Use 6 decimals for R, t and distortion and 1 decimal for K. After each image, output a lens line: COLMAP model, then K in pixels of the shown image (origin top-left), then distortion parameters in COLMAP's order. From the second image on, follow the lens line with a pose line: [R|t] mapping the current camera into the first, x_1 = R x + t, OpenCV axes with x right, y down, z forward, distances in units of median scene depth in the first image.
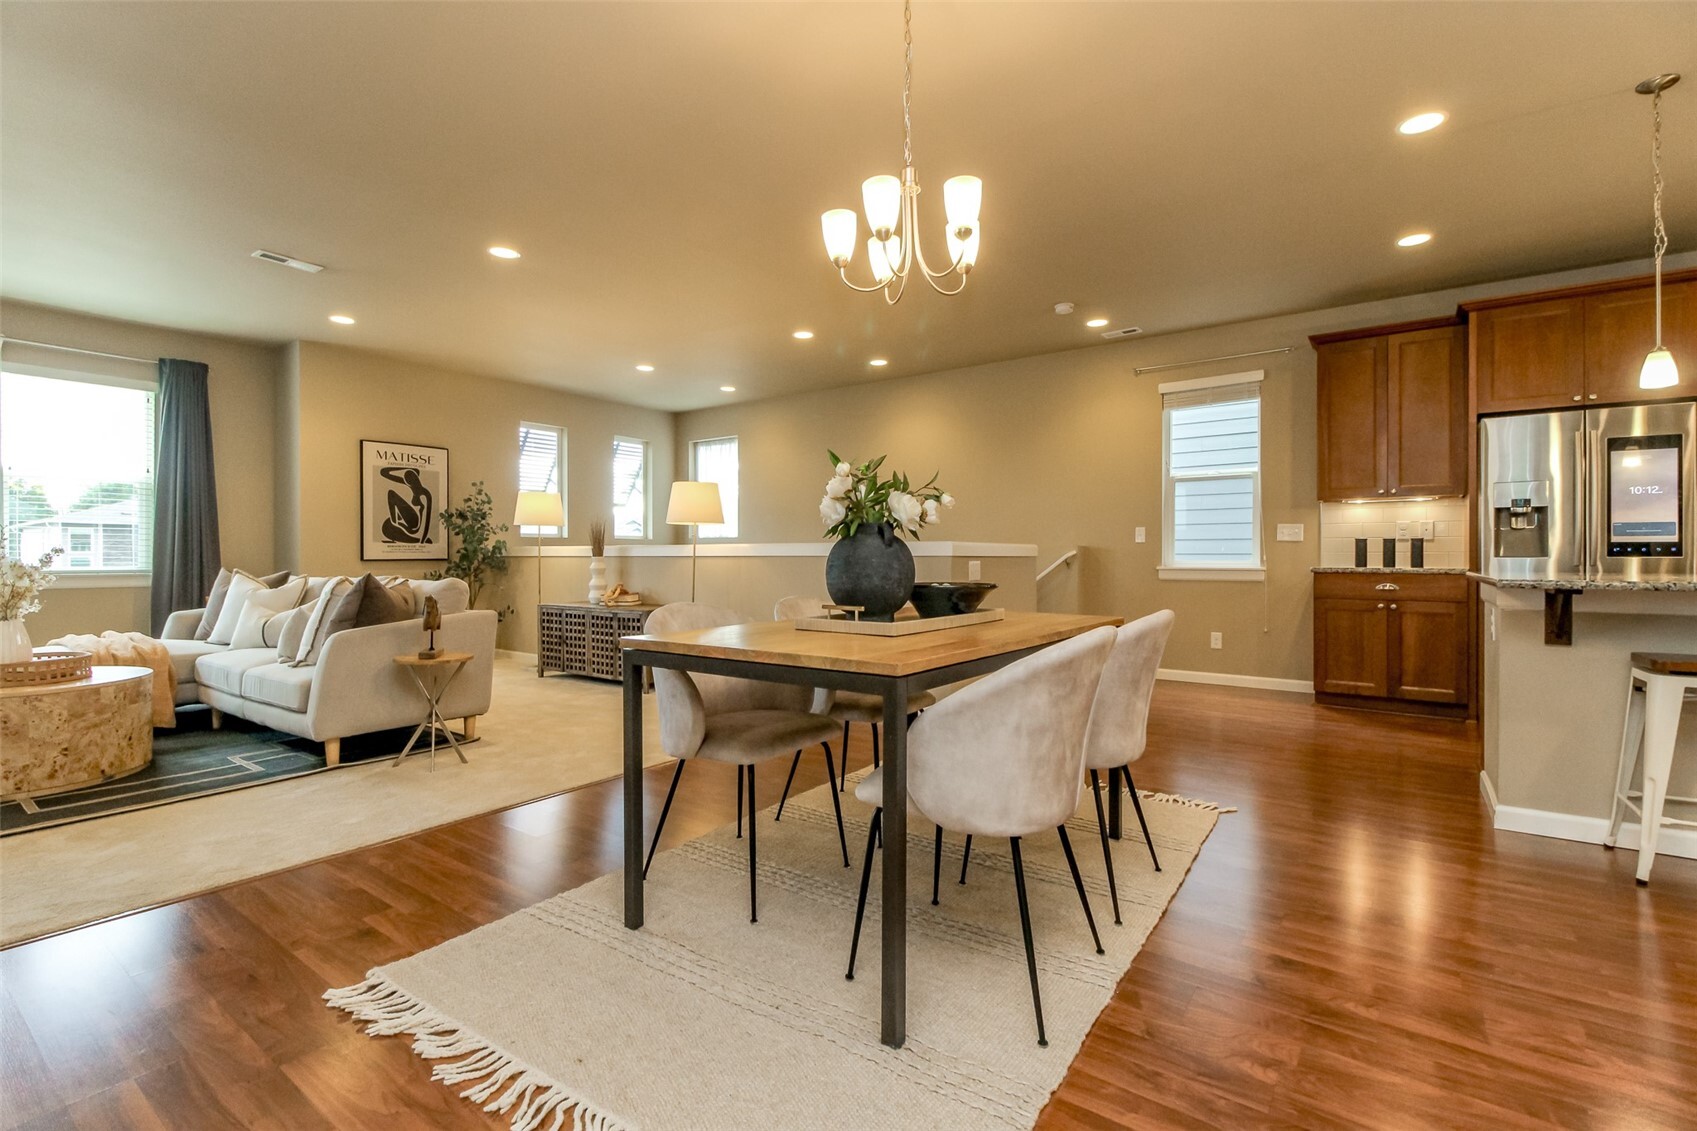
lens RADIAL K [[756.1, 0, 845.4], [0, 756.1, 554.1], [0, 0, 1]] dist [0.000498, 0.000041]
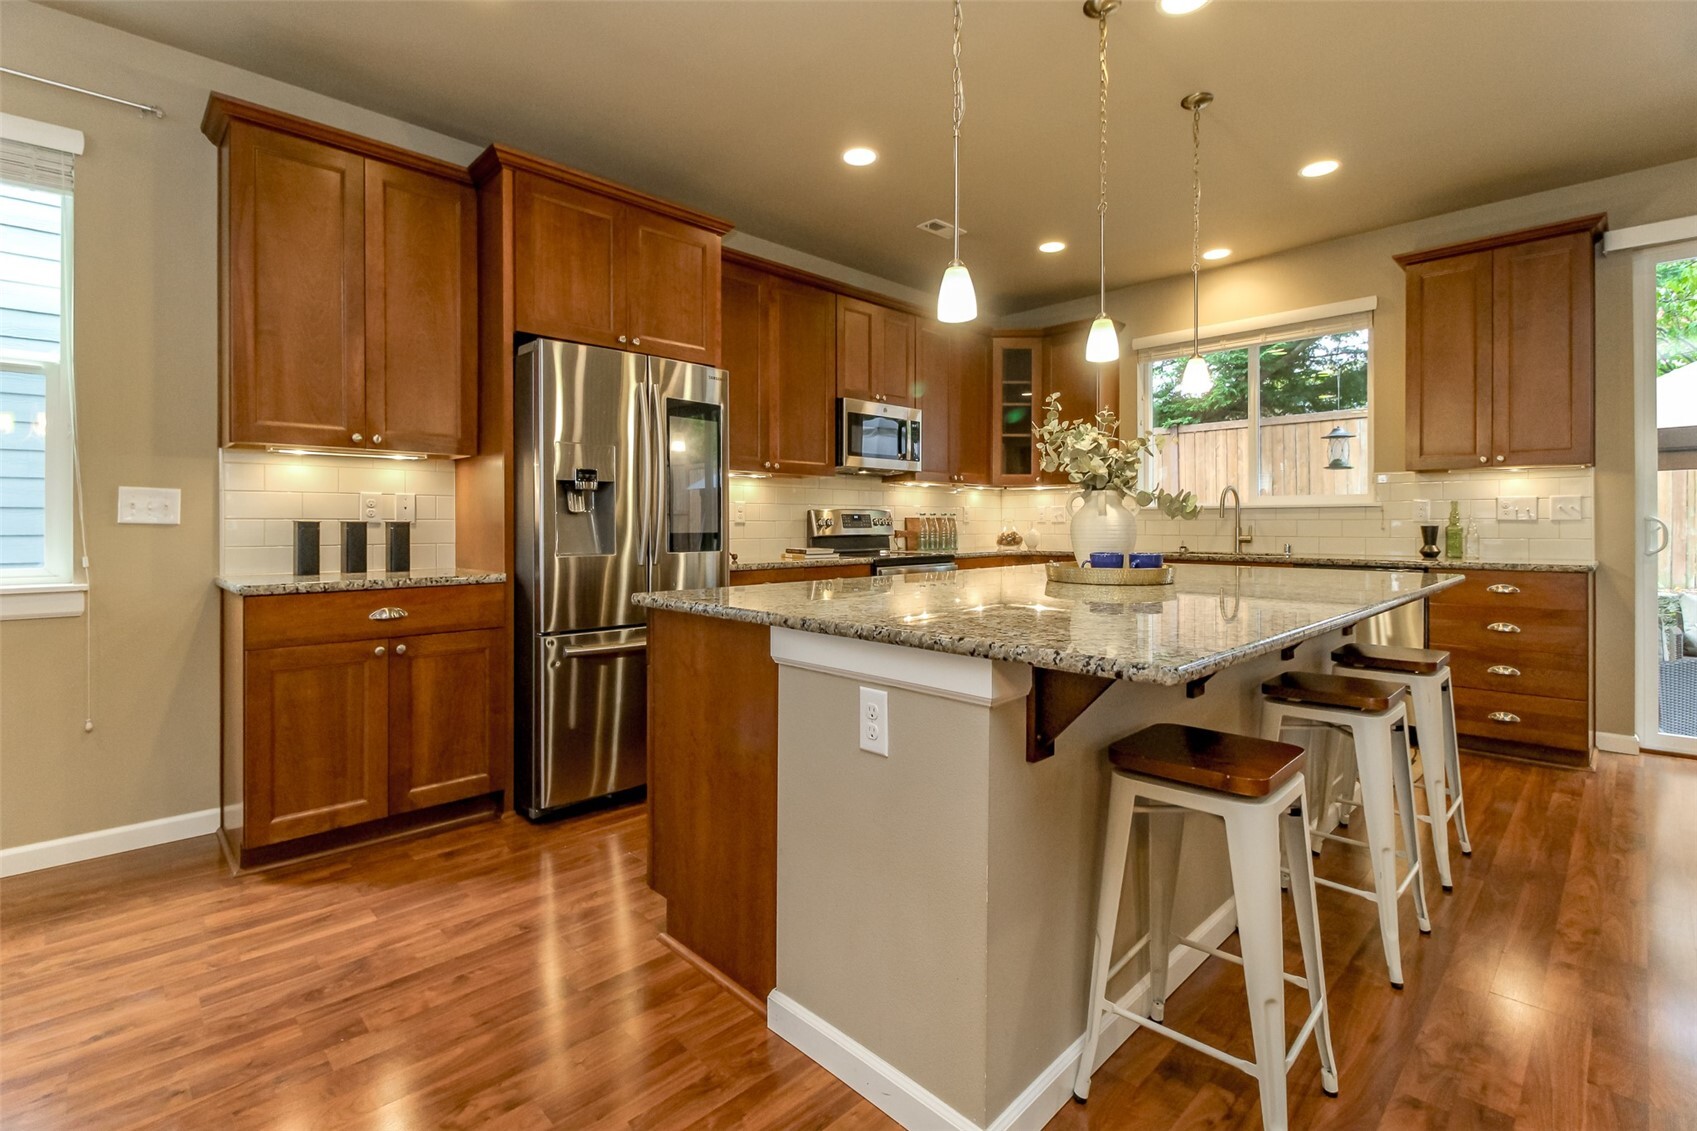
lens RADIAL K [[788.8, 0, 840.6], [0, 788.8, 524.9], [0, 0, 1]] dist [-0.000563, -0.001031]
pose [[0.168277, -0.001856, 0.985738, 0.211419], [-0.003110, 0.999992, 0.002414, -0.022332], [-0.985735, -0.003472, 0.168269, 0.580220]]
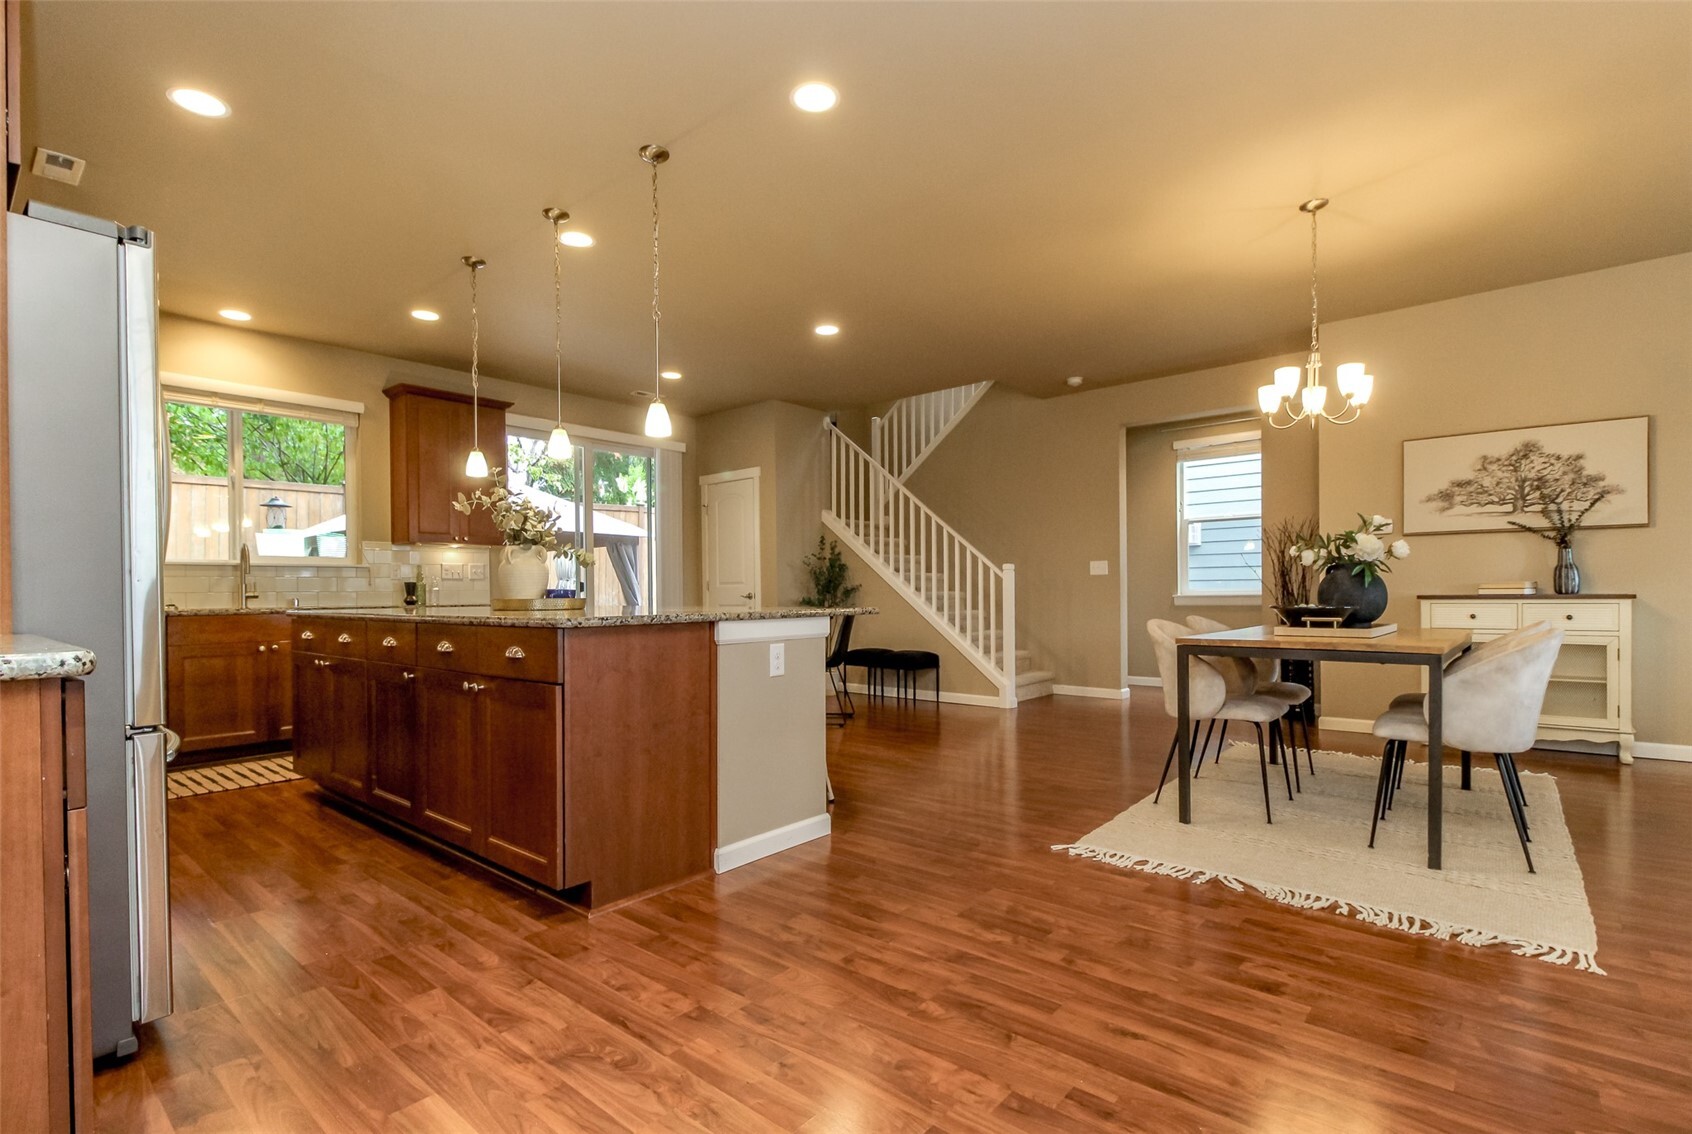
lens RADIAL K [[774.6, 0, 835.4], [0, 774.6, 604.2], [0, 0, 1]] dist [-0.000759, -0.000602]
pose [[-0.996611, 0.009313, 0.081726, 0.415096], [0.010248, 0.999887, 0.011031, 0.004745], [-0.081614, 0.011831, -0.996594, 1.189812]]
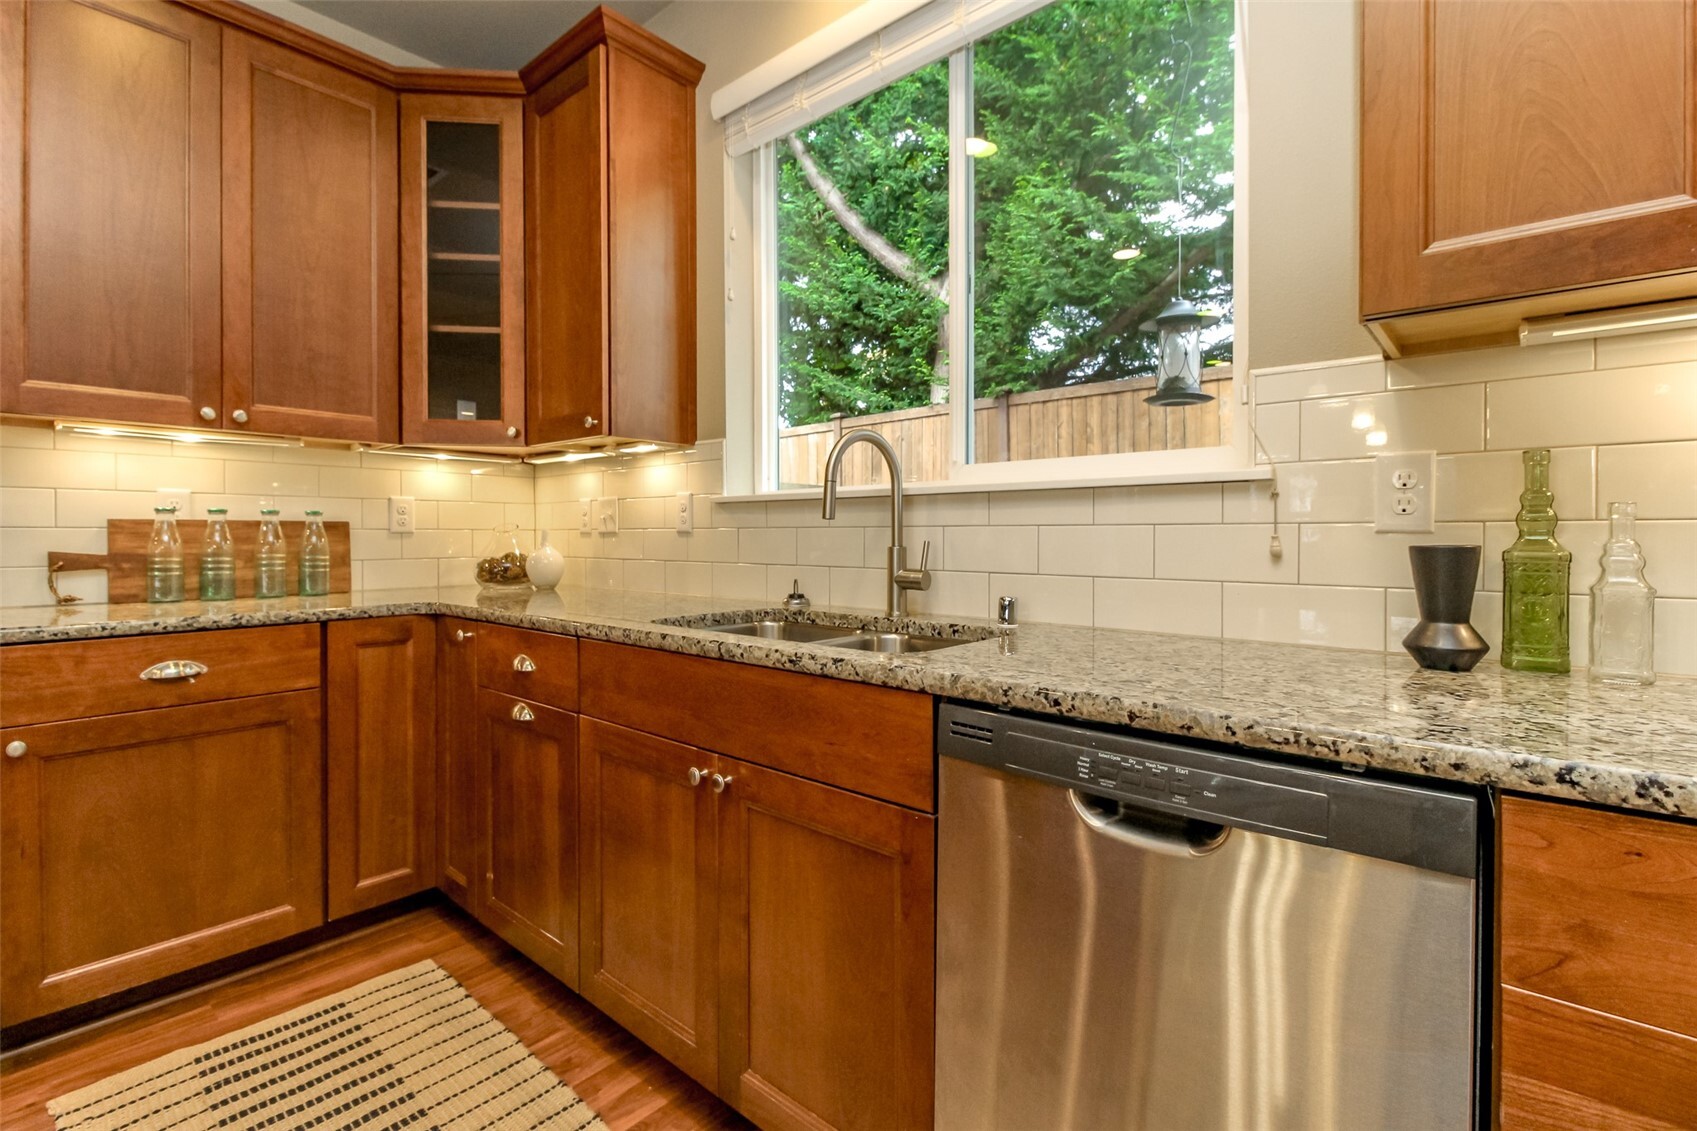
lens RADIAL K [[775.8, 0, 845.7], [0, 775.8, 537.9], [0, 0, 1]] dist [-0.000119, -0.000199]
pose [[0.091163, -0.002592, 0.995833, 0.913583], [-0.004231, 0.999987, 0.002990, -0.022881], [-0.995827, -0.004485, 0.091151, 0.247318]]
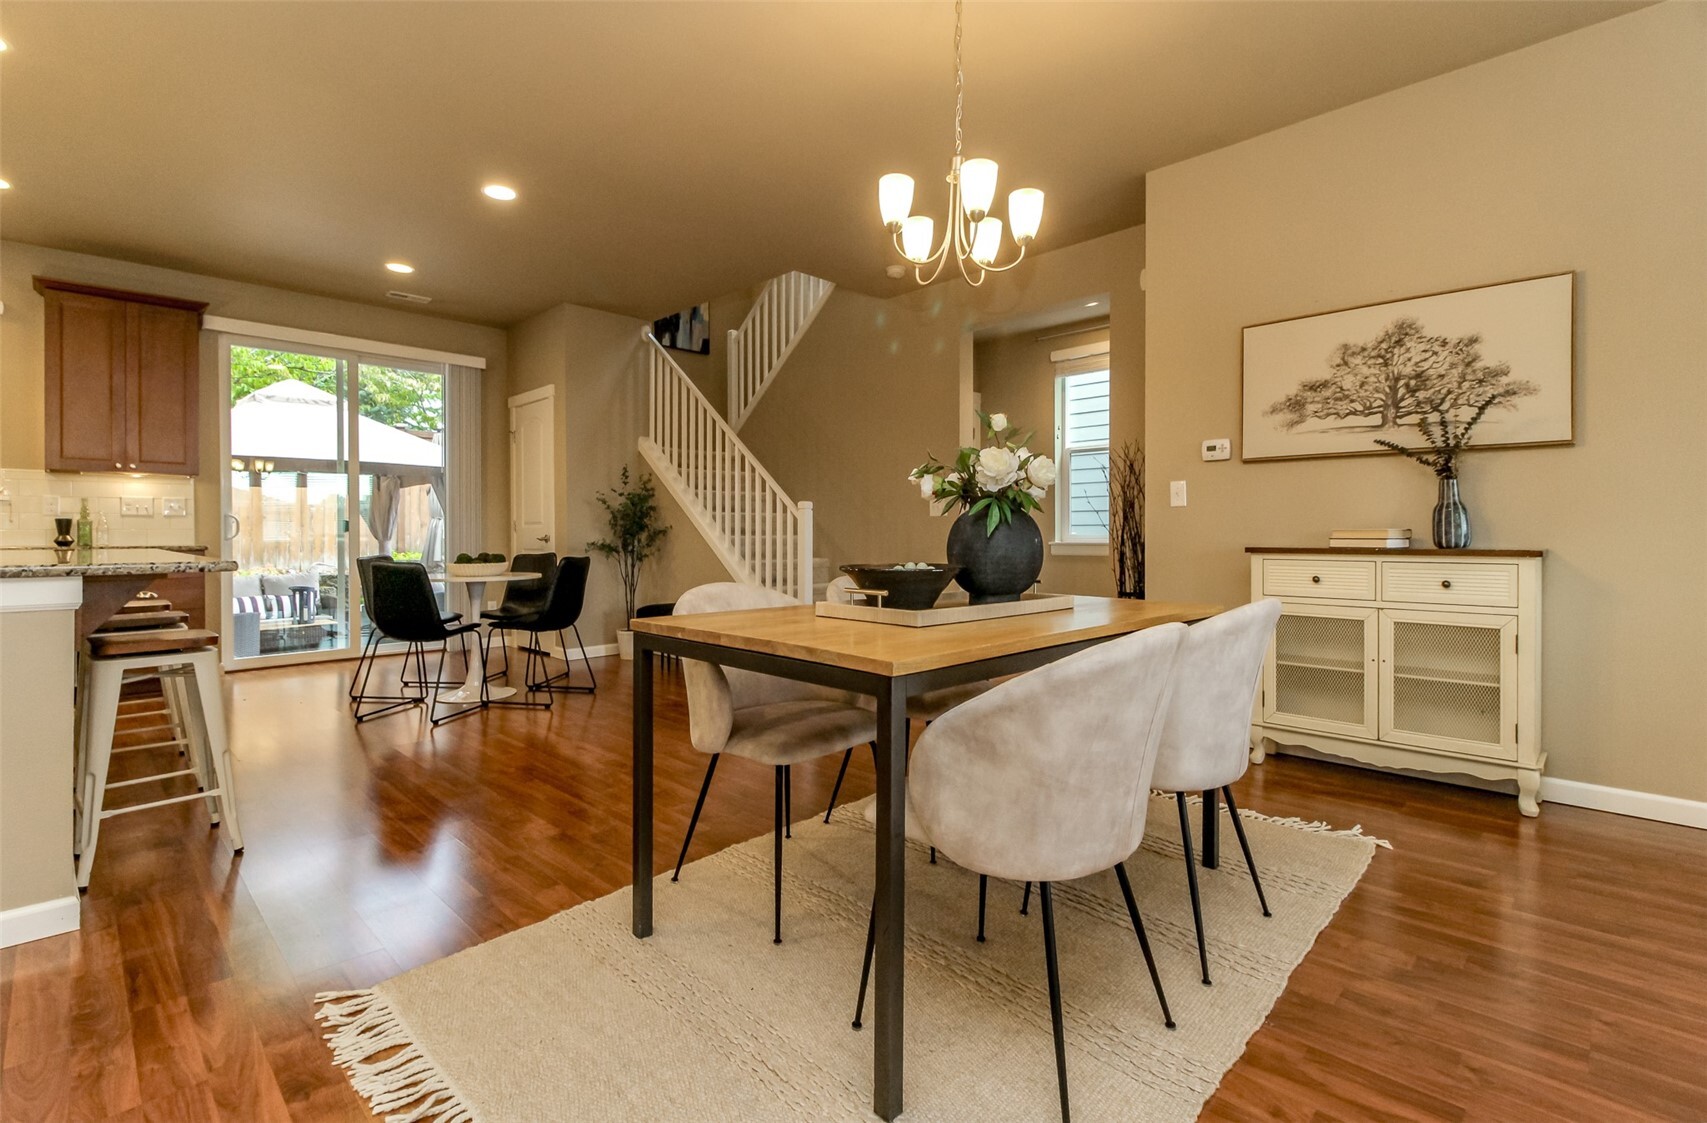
lens RADIAL K [[772.7, 0, 859.9], [0, 772.7, 546.1], [0, 0, 1]] dist [-0.000176, -0.000149]
pose [[-0.990167, -0.000248, 0.139887, 0.043238], [0.001303, 0.999939, 0.010999, 0.002838], [-0.139881, 0.011074, -0.990106, 0.901614]]
